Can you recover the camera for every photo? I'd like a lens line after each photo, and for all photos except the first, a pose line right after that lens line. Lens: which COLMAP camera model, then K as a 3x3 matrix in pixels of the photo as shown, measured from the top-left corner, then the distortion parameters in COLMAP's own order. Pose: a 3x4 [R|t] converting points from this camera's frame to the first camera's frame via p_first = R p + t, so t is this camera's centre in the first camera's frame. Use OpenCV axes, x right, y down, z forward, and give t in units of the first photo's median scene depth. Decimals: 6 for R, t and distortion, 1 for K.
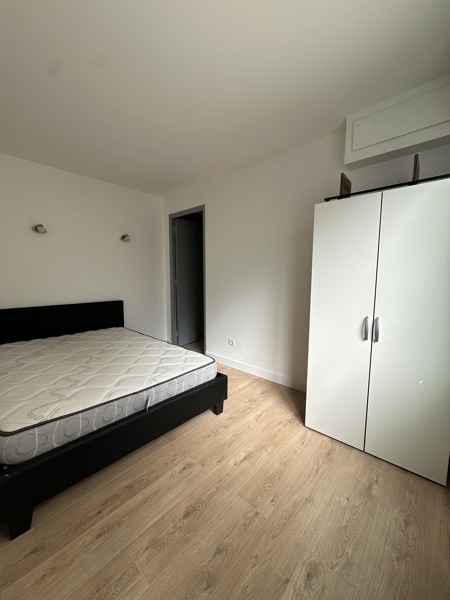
lens RADIAL K [[238.6, 0, 224.2], [0, 238.6, 298.6], [0, 0, 1]] dist [-0.001943, 0.000292]
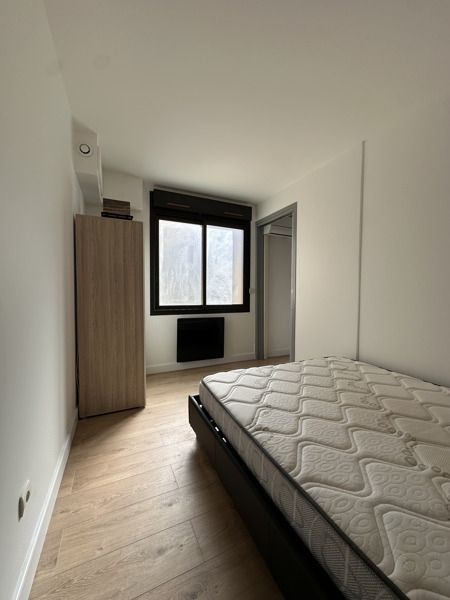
lens RADIAL K [[238.6, 0, 224.2], [0, 238.6, 298.6], [0, 0, 1]] dist [-0.001943, 0.000292]
pose [[-0.919980, -0.027213, 0.391020, -0.353921], [0.023390, 0.991998, 0.124070, -0.095448], [-0.391268, 0.123288, -0.911981, 1.432940]]
